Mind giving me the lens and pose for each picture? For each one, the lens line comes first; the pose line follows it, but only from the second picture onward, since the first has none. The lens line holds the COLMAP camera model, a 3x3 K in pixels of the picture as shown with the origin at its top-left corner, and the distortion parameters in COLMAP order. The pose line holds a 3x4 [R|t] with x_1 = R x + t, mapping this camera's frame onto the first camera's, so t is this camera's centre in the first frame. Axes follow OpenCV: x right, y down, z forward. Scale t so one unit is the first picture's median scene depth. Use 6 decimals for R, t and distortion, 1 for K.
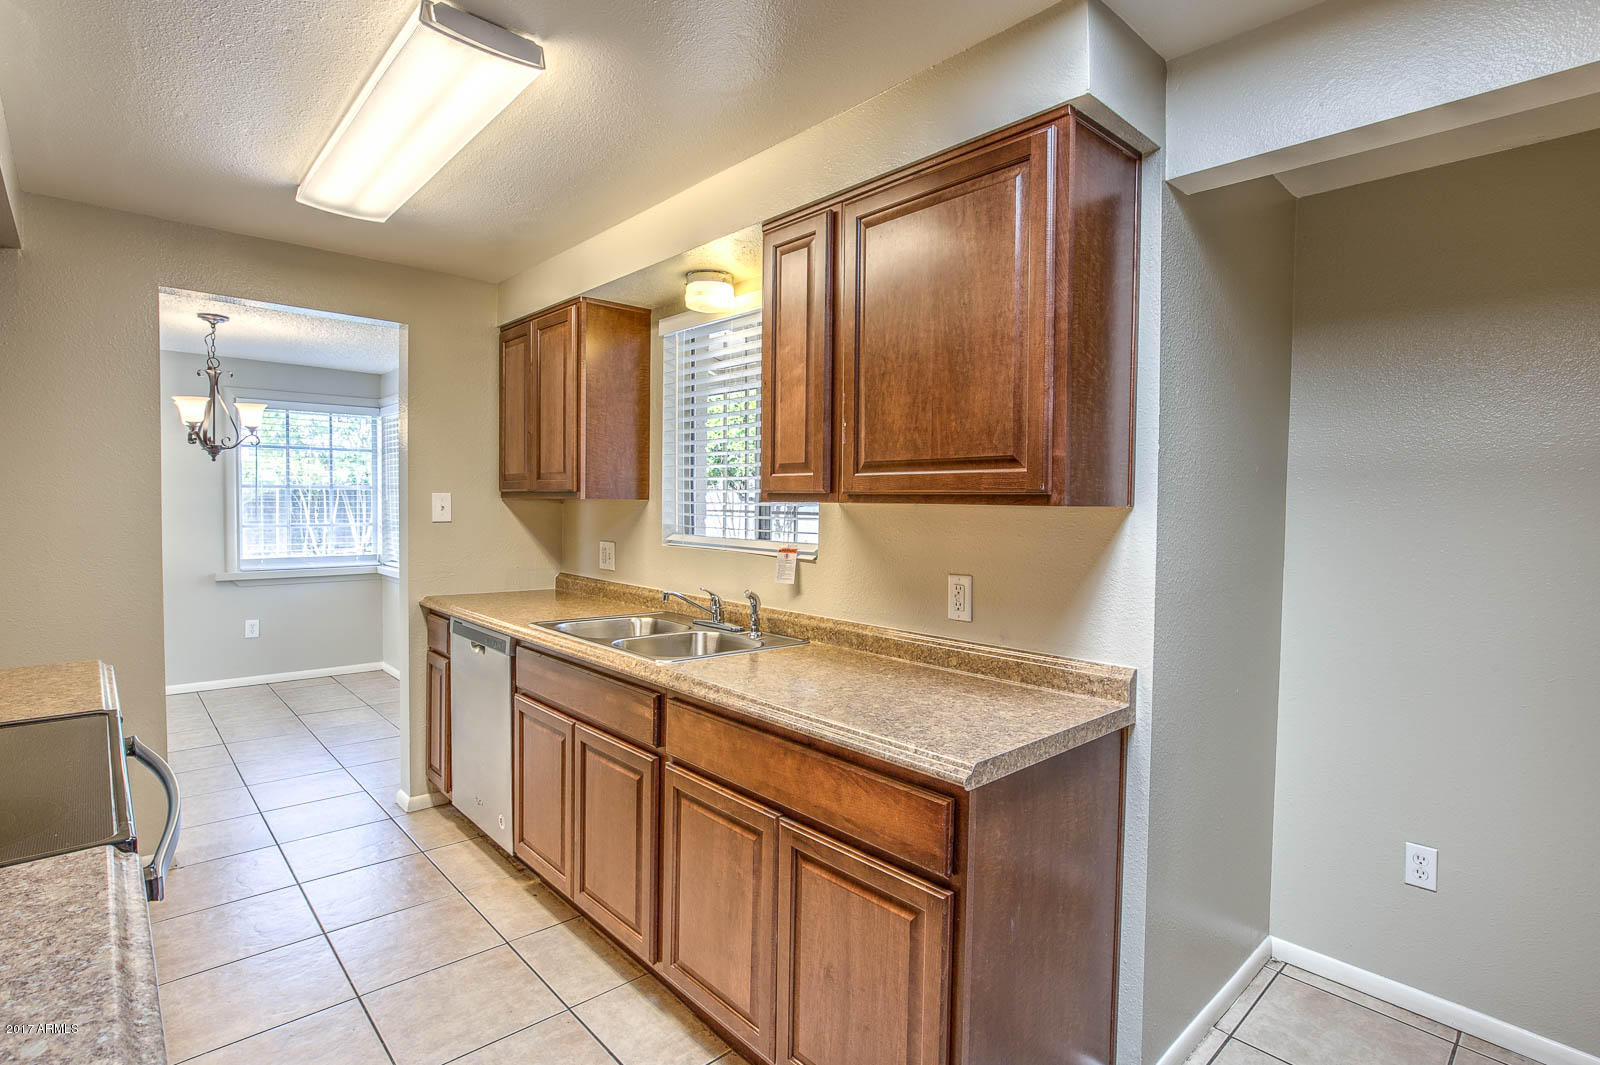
lens RADIAL K [[786.9, 0, 809.3], [0, 786.9, 534.9], [0, 0, 1]] dist [-0.014360, 0.000358]
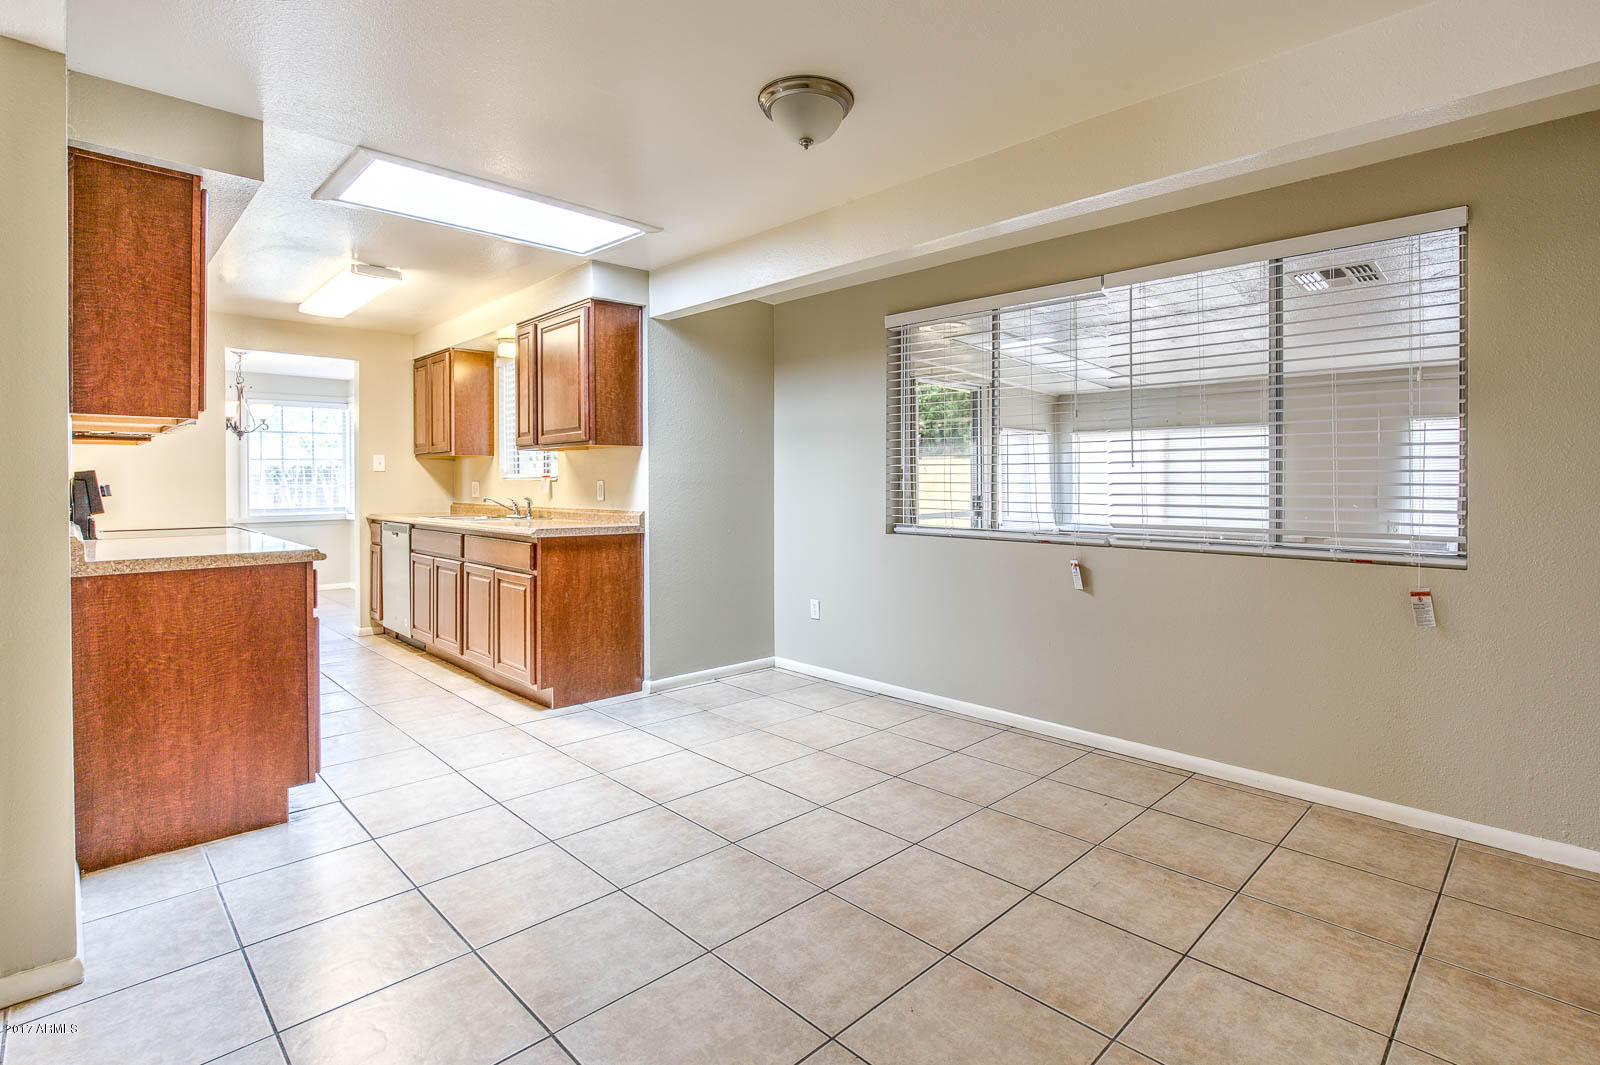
lens RADIAL K [[765.7, 0, 800.6], [0, 765.7, 490.5], [0, 0, 1]] dist [-0.002228, -0.000154]
pose [[0.999565, -0.017438, 0.023796, 0.493196], [0.018192, 0.999327, -0.031860, 0.111298], [-0.023224, 0.032279, 0.999209, -0.834121]]
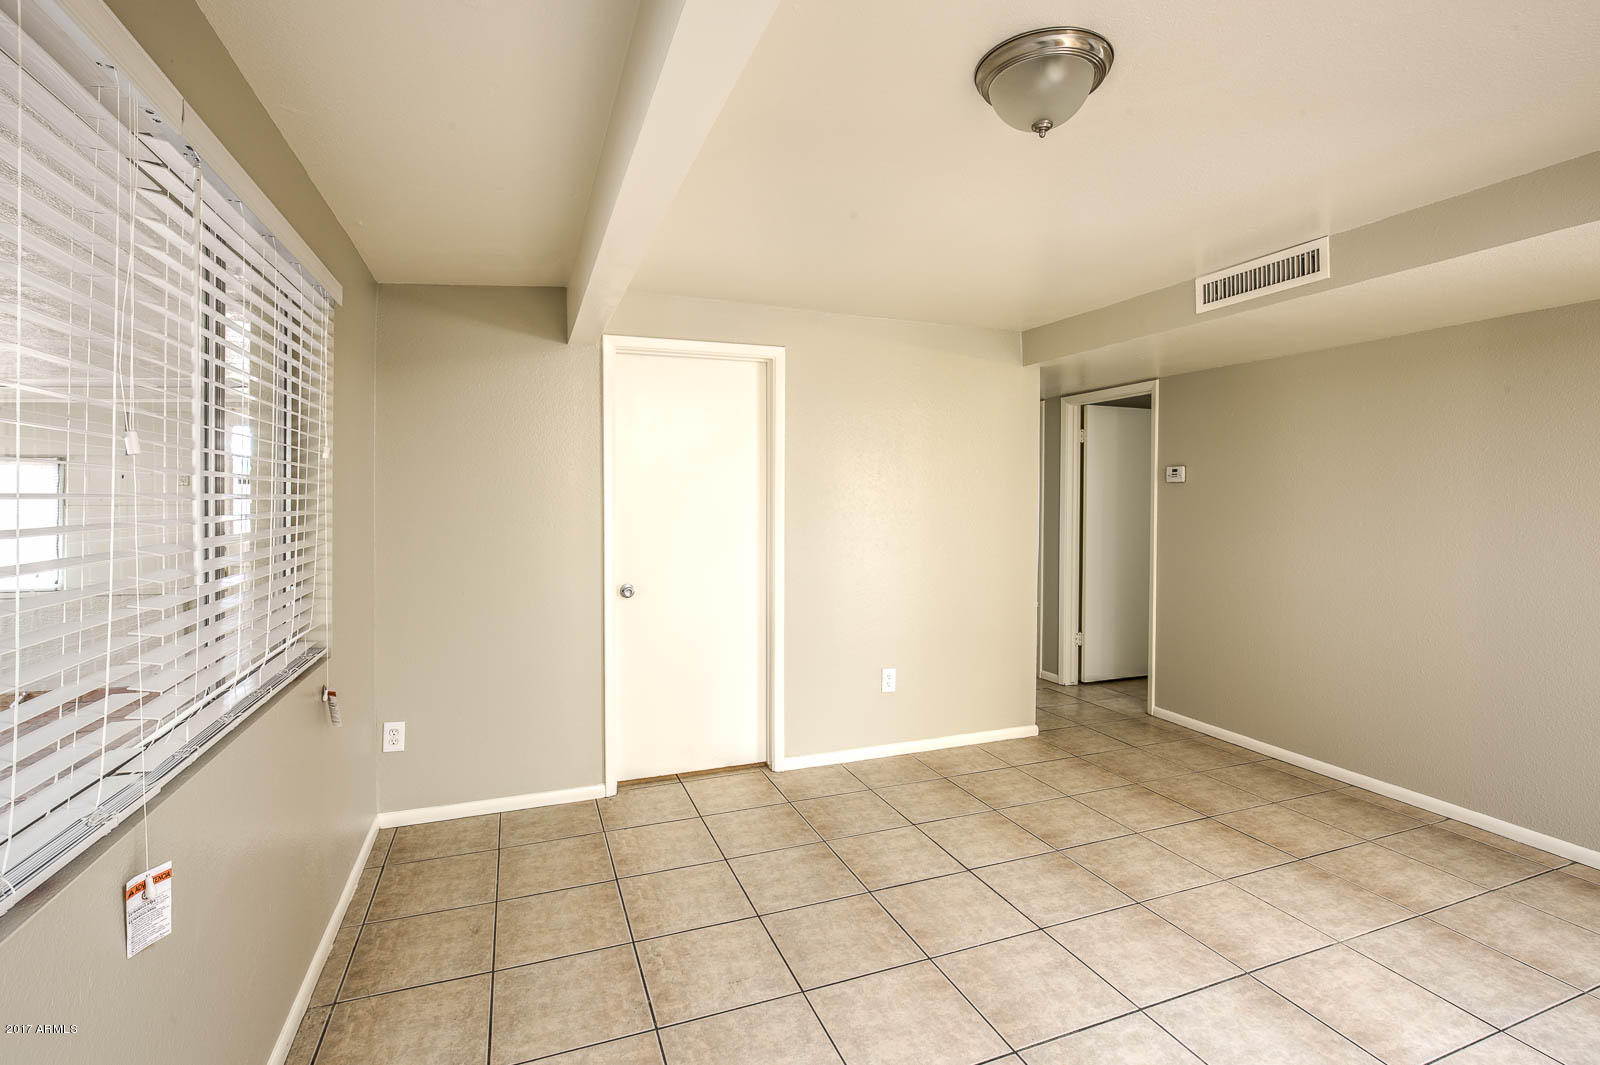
lens RADIAL K [[742.7, 0, 807.2], [0, 742.7, 529.9], [0, 0, 1]] dist [-0.000230, 0.000400]
pose [[-0.929994, -0.040190, 0.365371, 0.480223], [-0.009168, 0.996232, 0.086247, -0.021283], [-0.367460, 0.076860, -0.926858, 0.486751]]
